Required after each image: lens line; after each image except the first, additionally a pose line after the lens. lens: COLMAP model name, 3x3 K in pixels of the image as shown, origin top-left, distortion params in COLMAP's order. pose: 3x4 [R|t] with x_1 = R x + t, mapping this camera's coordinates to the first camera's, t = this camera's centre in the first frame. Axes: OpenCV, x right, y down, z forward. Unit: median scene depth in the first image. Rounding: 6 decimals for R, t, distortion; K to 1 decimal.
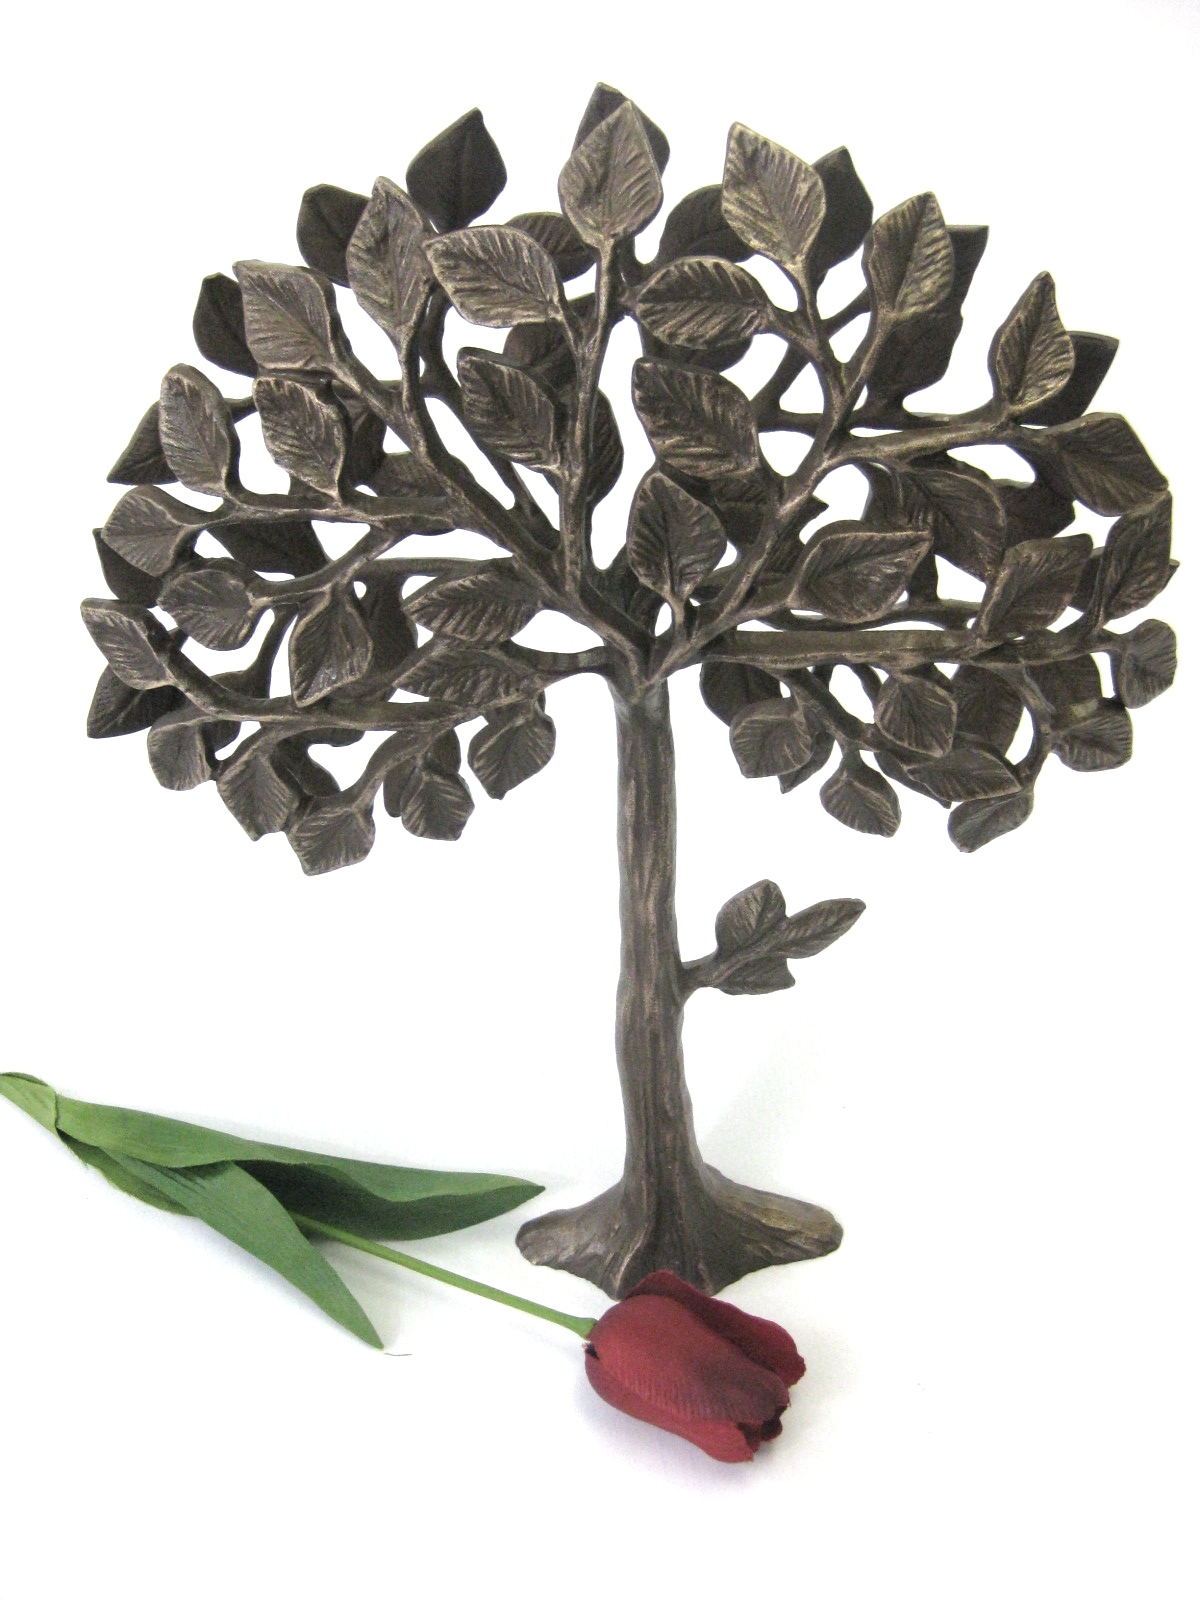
lens RADIAL K [[1772.4, 0, 600.0], [0, 1772.4, 800.0], [0, 0, 1]] dist [-0.182930, 0.162942]
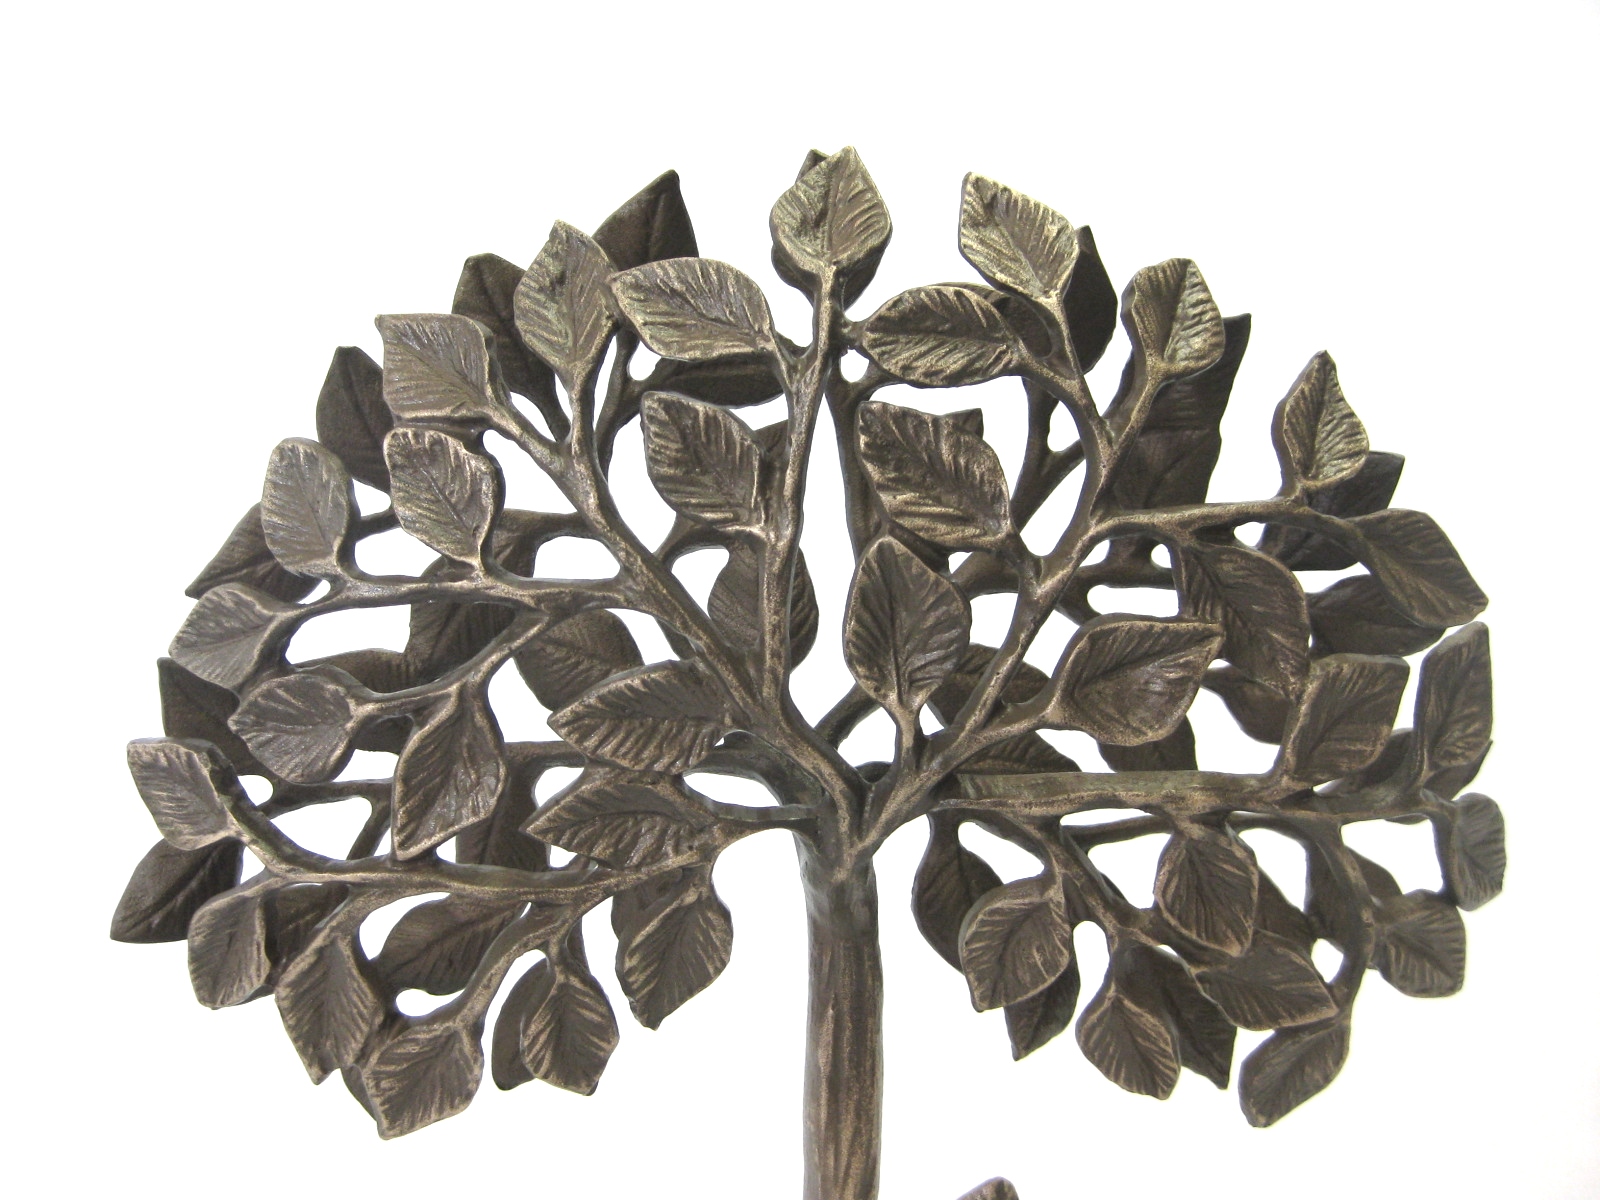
lens RADIAL K [[1772.4, 0, 800.0], [0, 1772.4, 600.0], [0, 0, 1]] dist [-0.182930, 0.162942]
pose [[0.997610, 0.034710, 0.059740, -0.050156], [-0.003341, 0.887872, -0.460078, 0.197764], [-0.069011, 0.458779, 0.885866, 0.283584]]
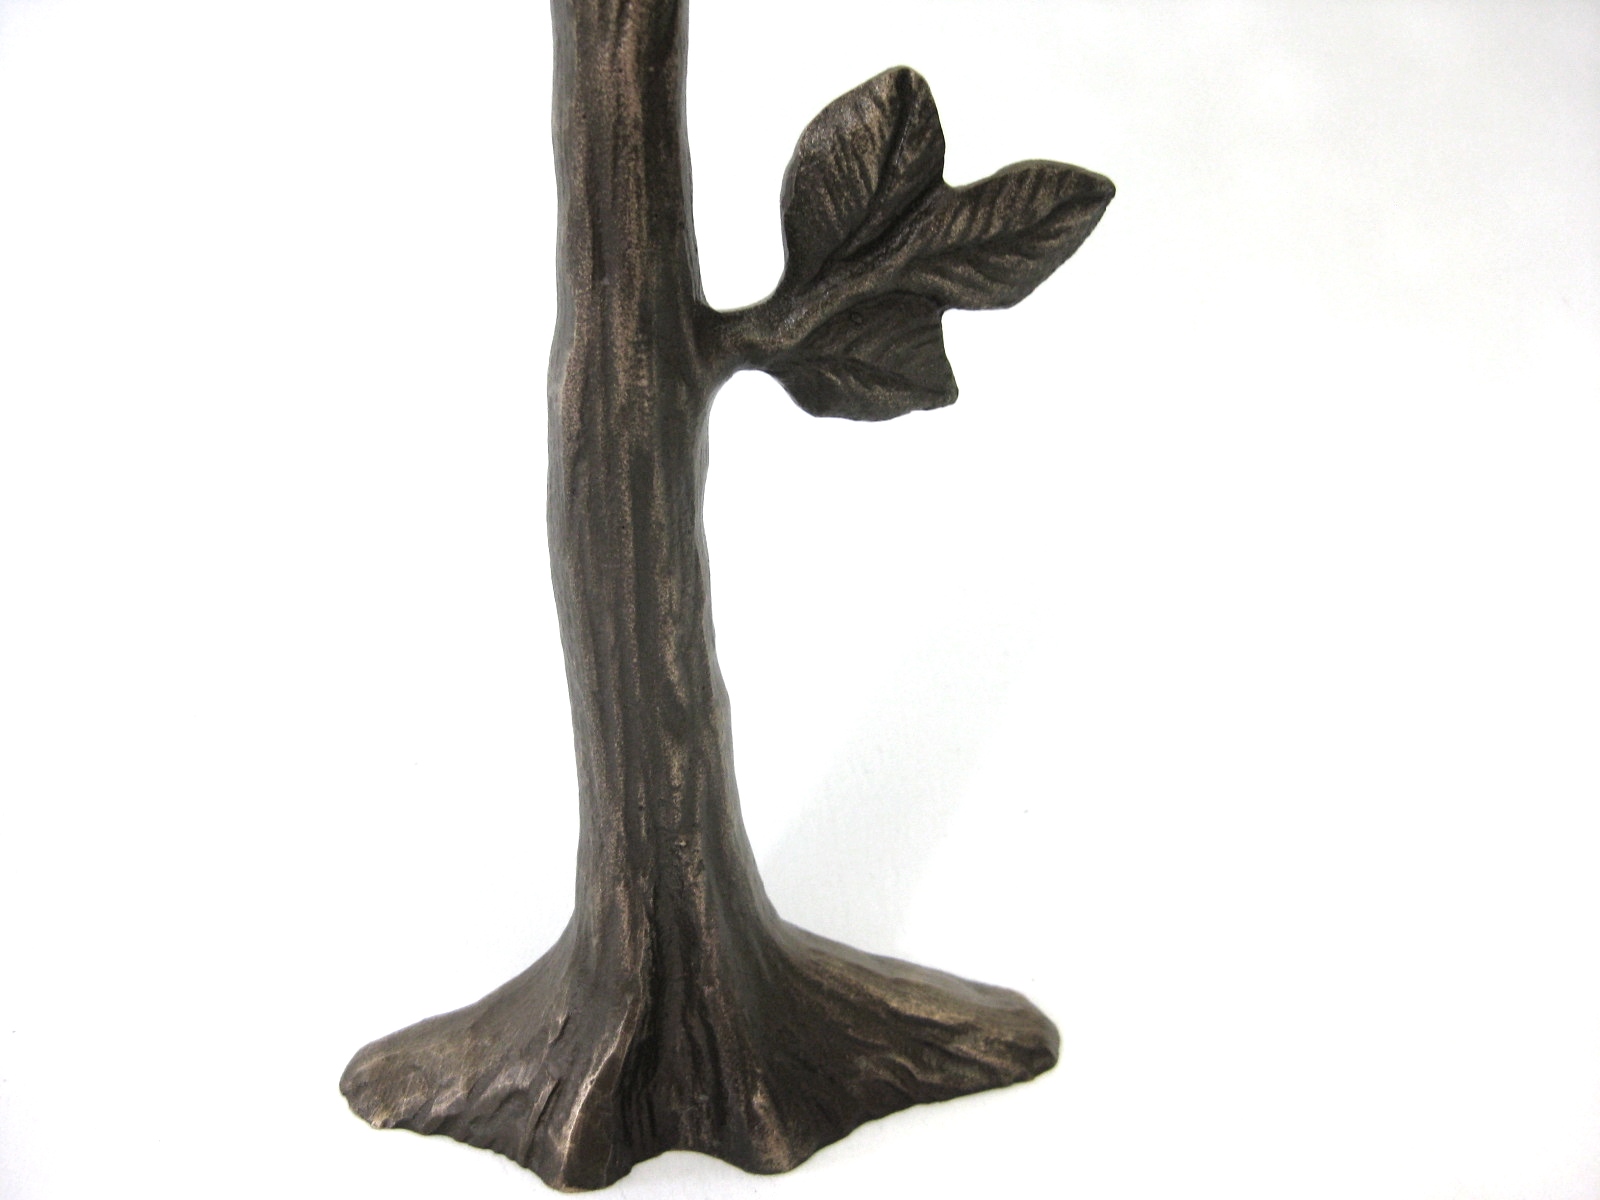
lens RADIAL K [[1772.4, 0, 800.0], [0, 1772.4, 600.0], [0, 0, 1]] dist [-0.182930, 0.162942]
pose [[0.992514, -0.006841, 0.121940, 0.021202], [0.028975, 0.983114, -0.180685, 0.291558], [-0.118644, 0.182866, 0.975953, 0.727597]]
